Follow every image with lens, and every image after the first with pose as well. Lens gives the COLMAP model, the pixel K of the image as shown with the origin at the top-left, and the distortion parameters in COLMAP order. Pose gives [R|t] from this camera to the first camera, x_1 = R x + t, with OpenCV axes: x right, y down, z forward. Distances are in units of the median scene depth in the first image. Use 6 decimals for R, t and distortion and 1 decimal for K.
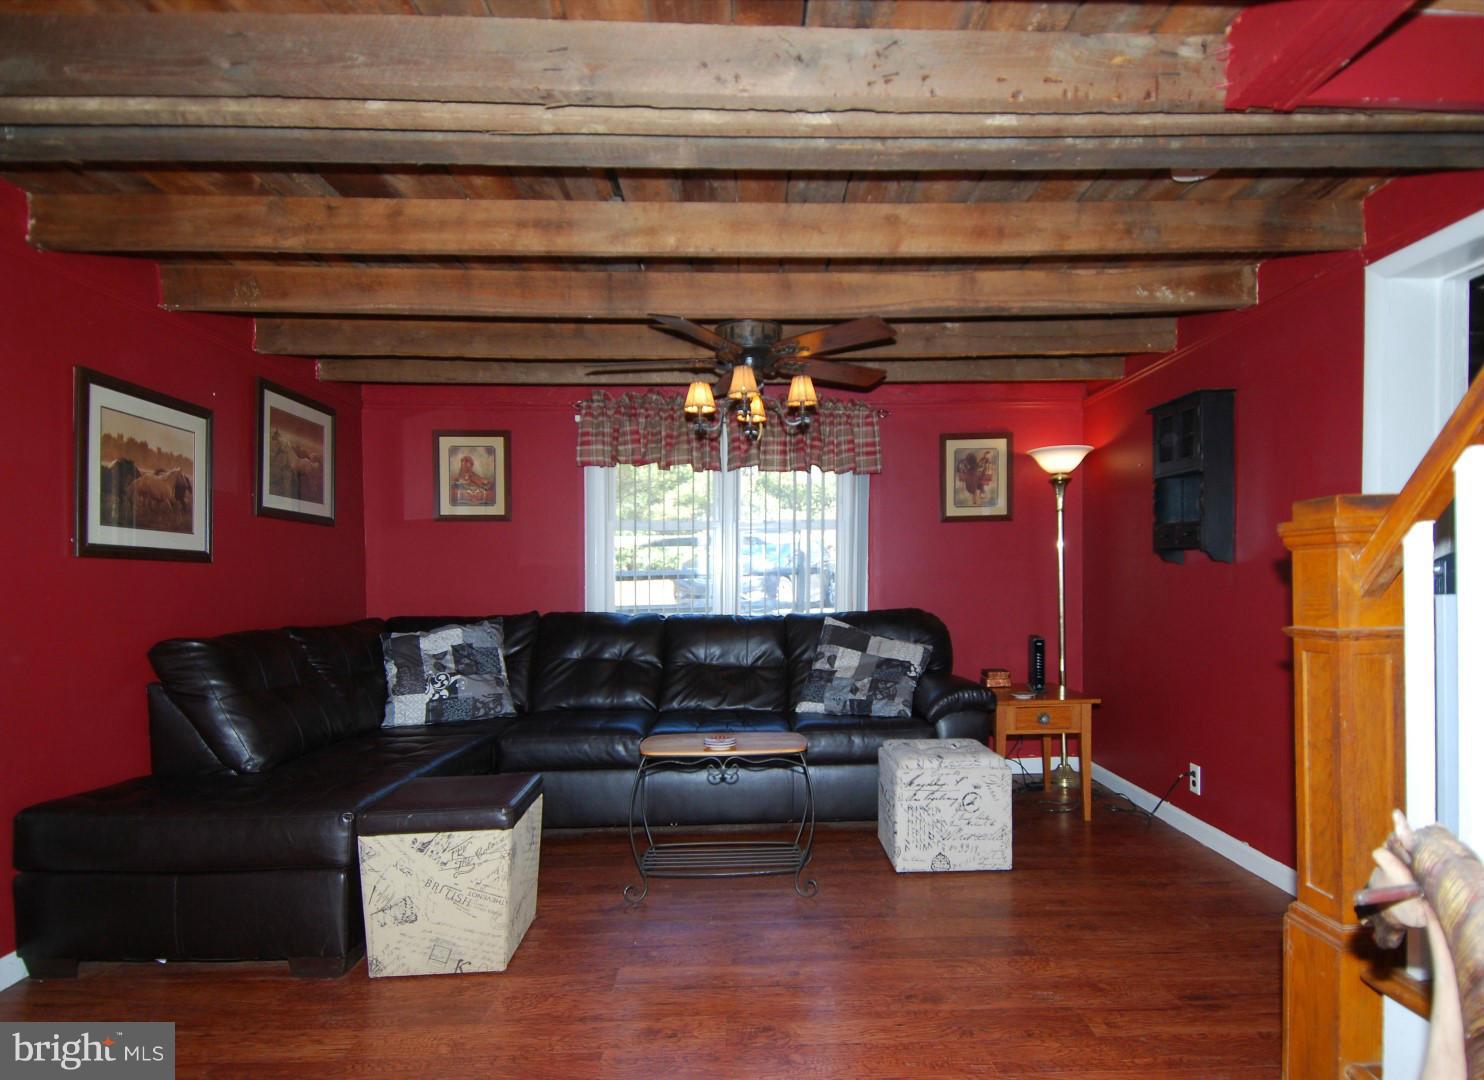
lens RADIAL K [[841.8, 0, 791.7], [0, 841.8, 596.6], [0, 0, 1]] dist [0.009567, 0.000730]
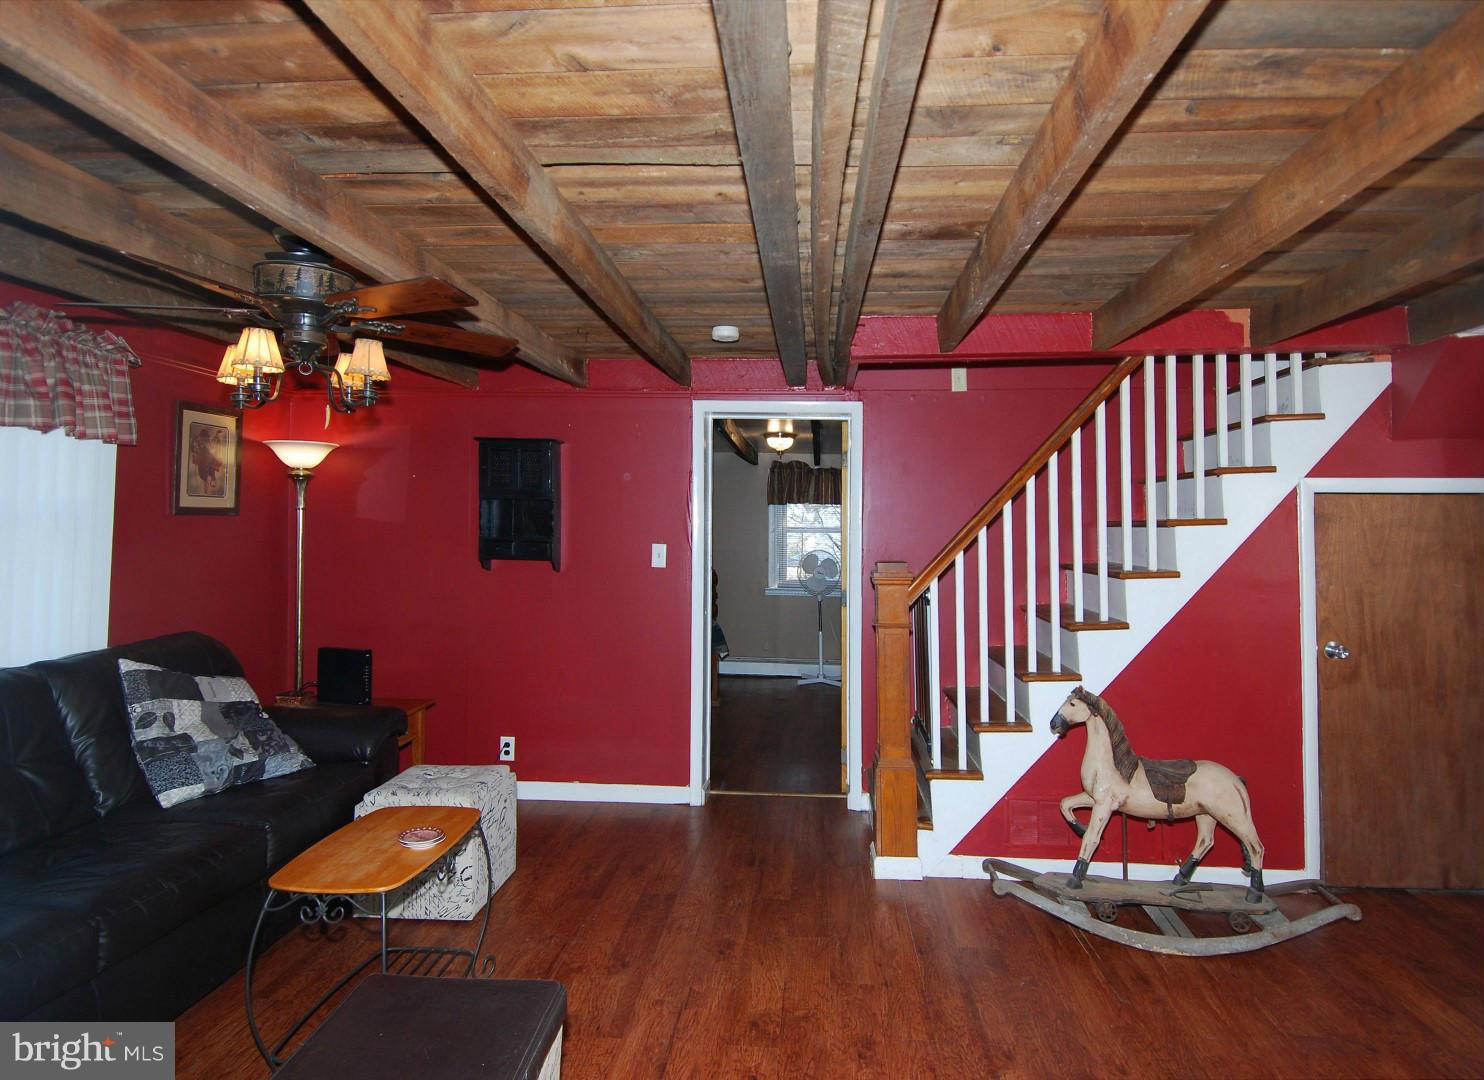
lens RADIAL K [[841.8, 0, 745.9], [0, 841.8, 534.0], [0, 0, 1]] dist [0.009567, 0.000730]
pose [[0.099232, 0.006396, 0.995044, -0.550409], [-0.001123, 0.999979, -0.006316, -0.068546], [-0.995064, -0.000491, 0.099238, 0.419992]]
